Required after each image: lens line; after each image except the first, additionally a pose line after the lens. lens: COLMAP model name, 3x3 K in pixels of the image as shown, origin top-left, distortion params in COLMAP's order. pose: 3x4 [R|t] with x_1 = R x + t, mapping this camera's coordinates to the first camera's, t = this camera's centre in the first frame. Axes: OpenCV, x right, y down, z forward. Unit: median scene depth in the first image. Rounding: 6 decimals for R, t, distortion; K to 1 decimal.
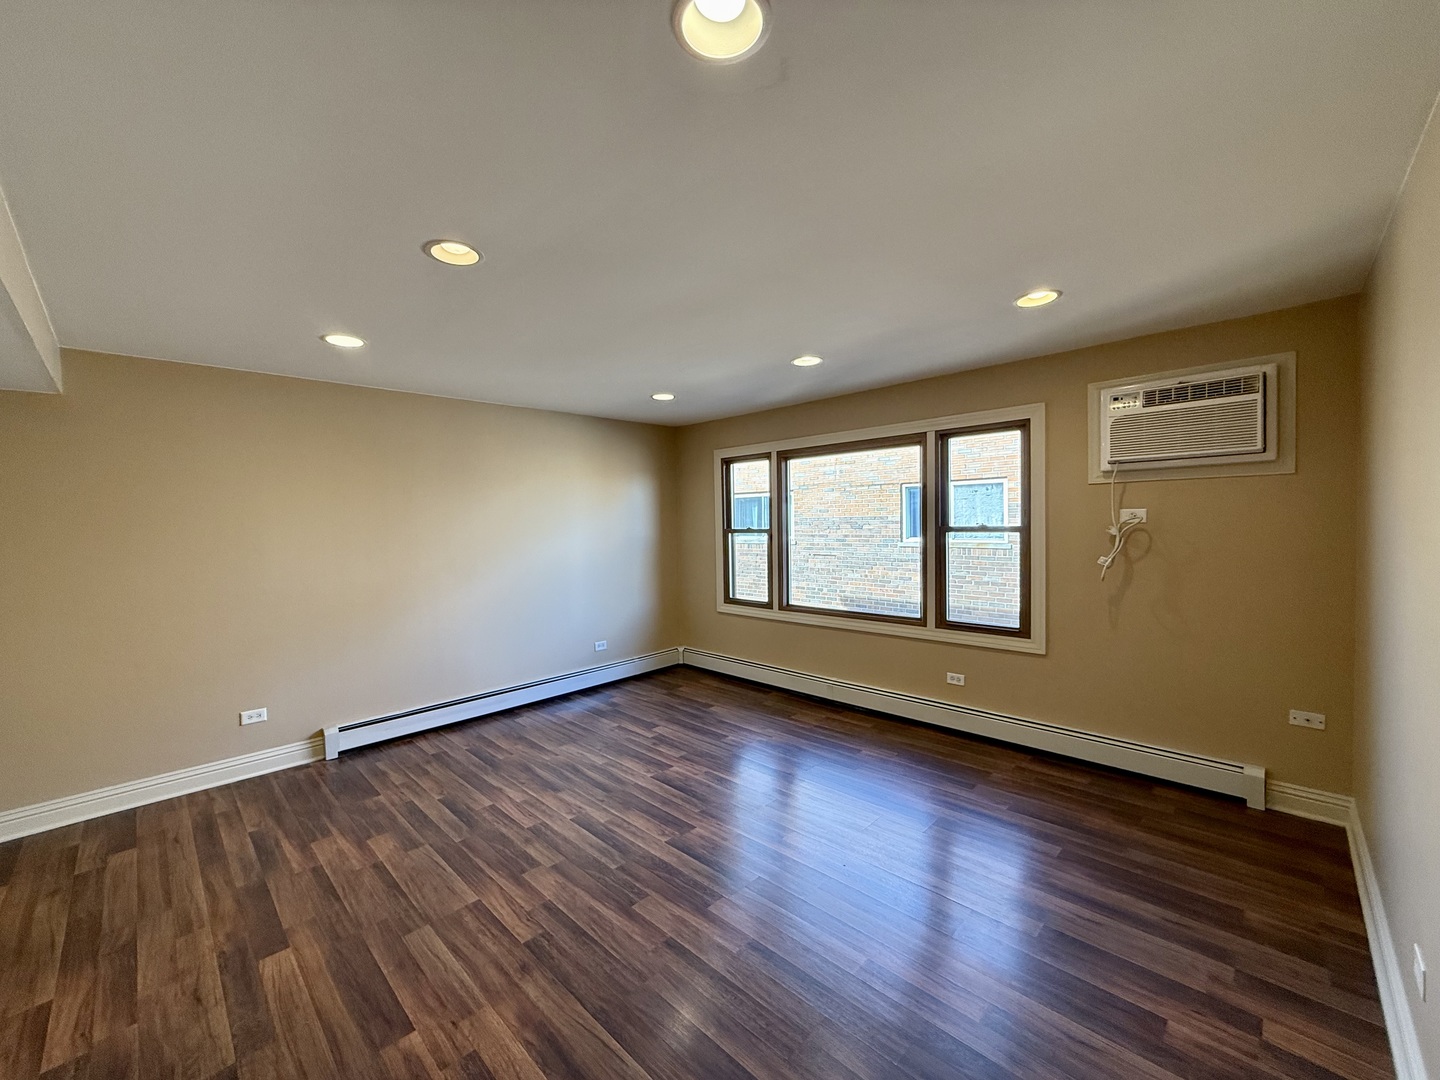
lens RADIAL K [[574.1, 0, 716.4], [0, 574.1, 540.2], [0, 0, 1]] dist [0.000682, -0.000099]
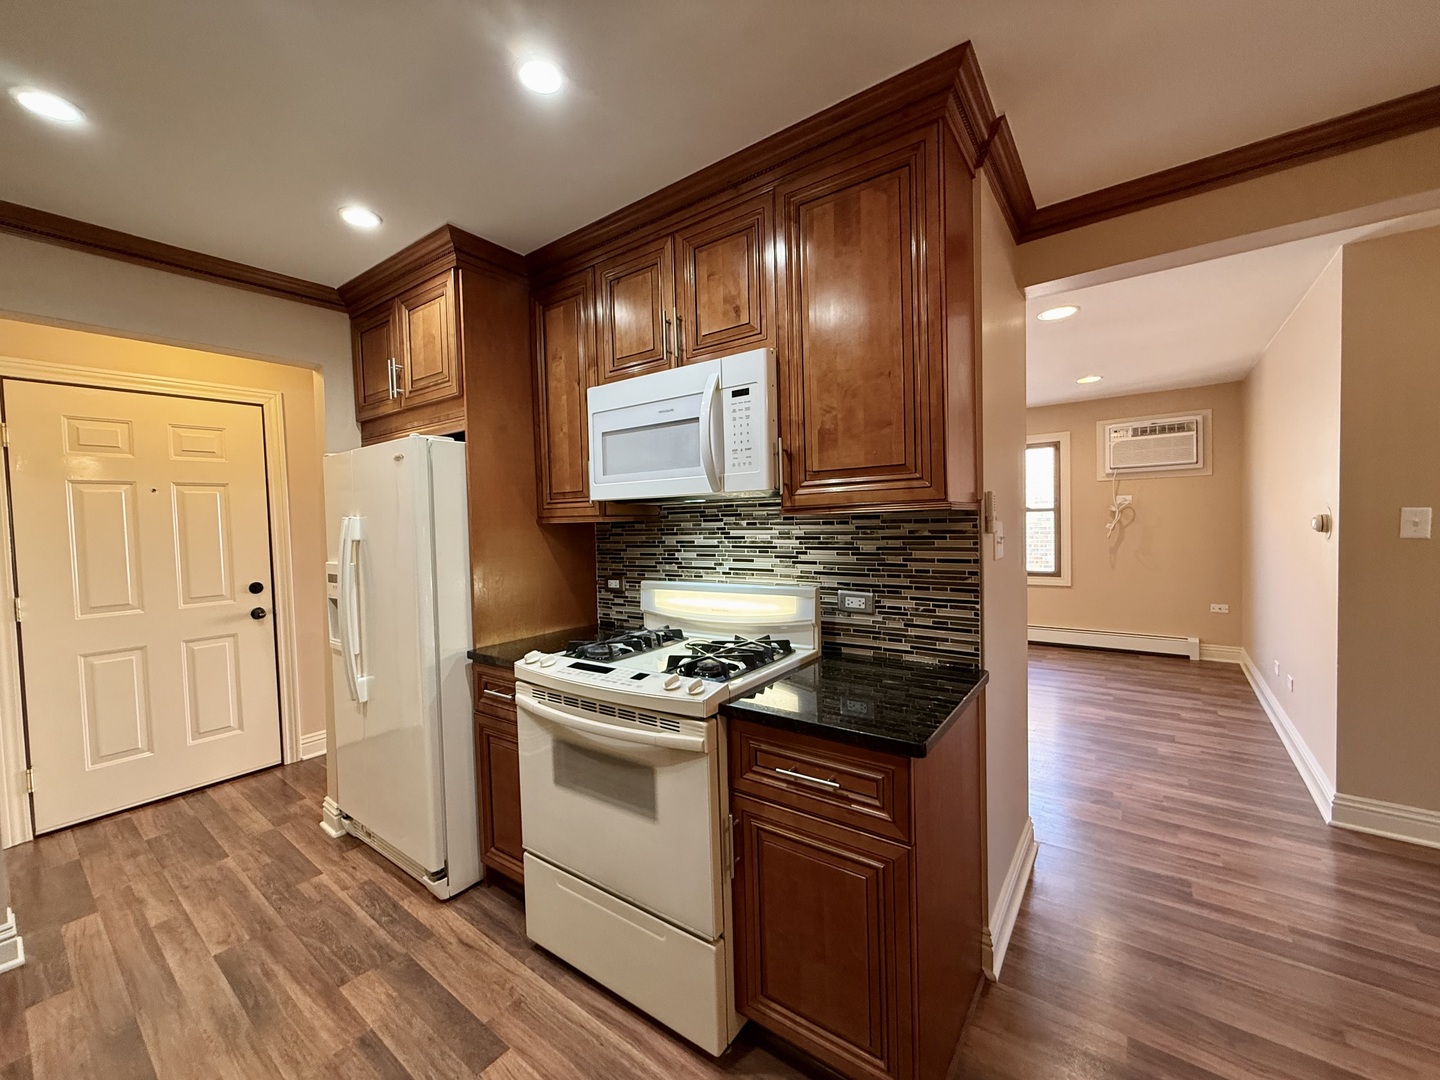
lens RADIAL K [[574.1, 0, 716.4], [0, 574.1, 540.2], [0, 0, 1]] dist [0.000682, -0.000099]
pose [[0.992141, -0.007532, 0.124900, -0.766724], [0.008622, 0.999929, -0.008189, 0.090110], [-0.124829, 0.009201, 0.992136, -0.600497]]
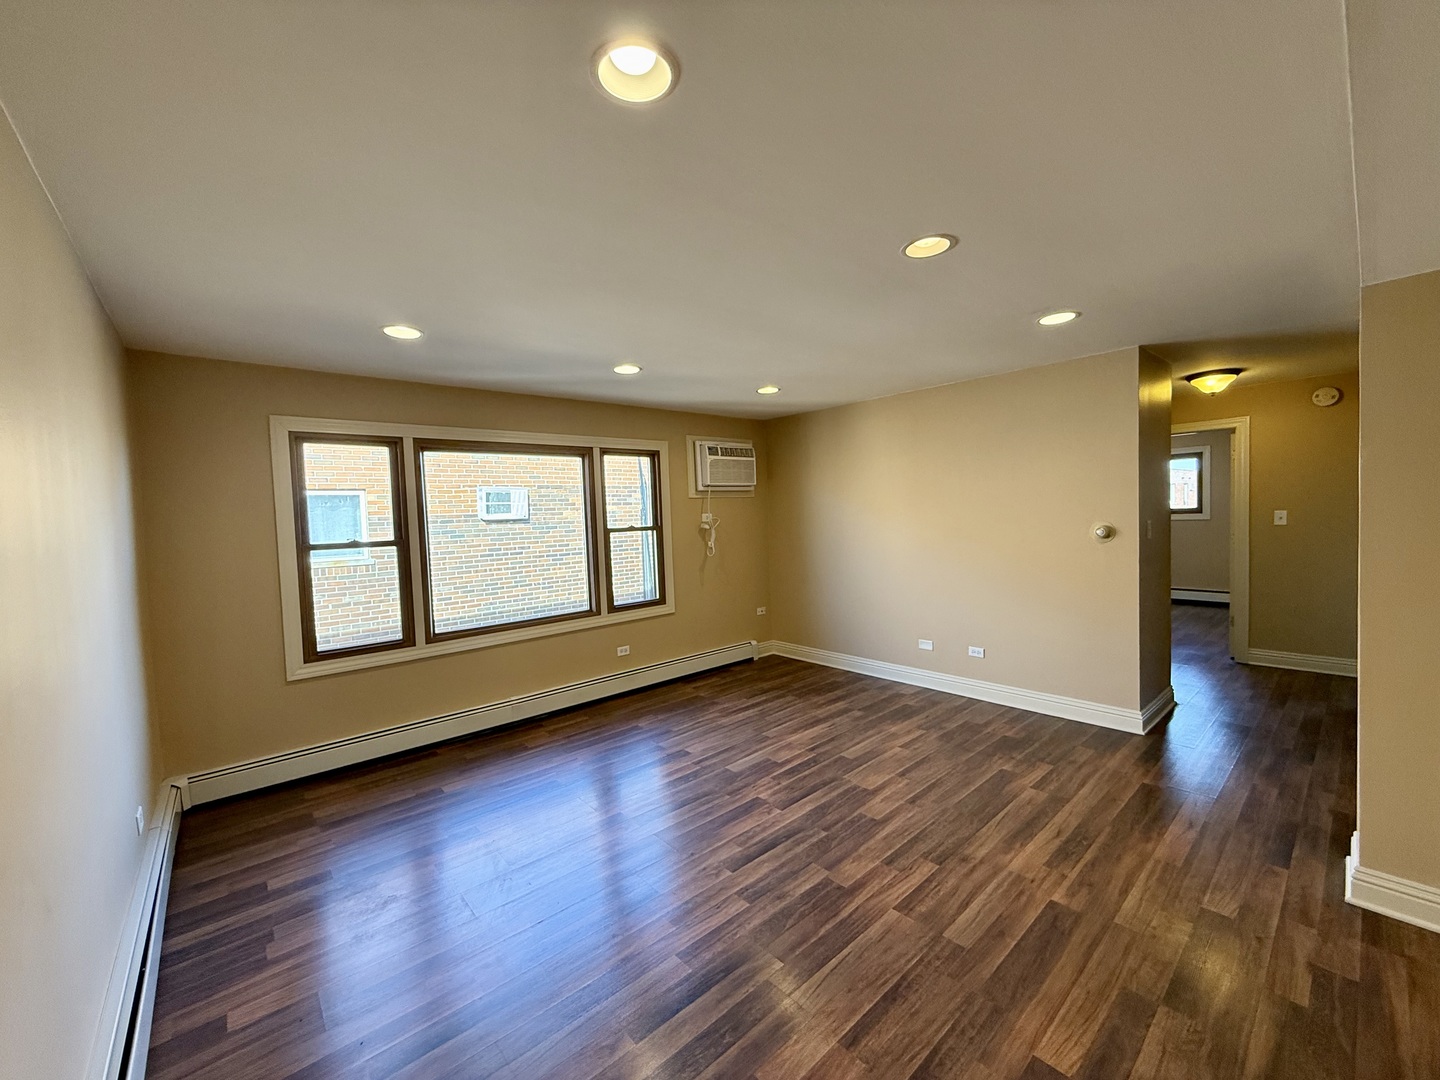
lens RADIAL K [[574.1, 0, 716.4], [0, 574.1, 540.2], [0, 0, 1]] dist [0.000682, -0.000099]
pose [[0.076165, -0.025252, 0.996775, -1.082849], [0.071403, 0.997251, 0.019808, -0.008508], [-0.994535, 0.069664, 0.077759, 0.938713]]
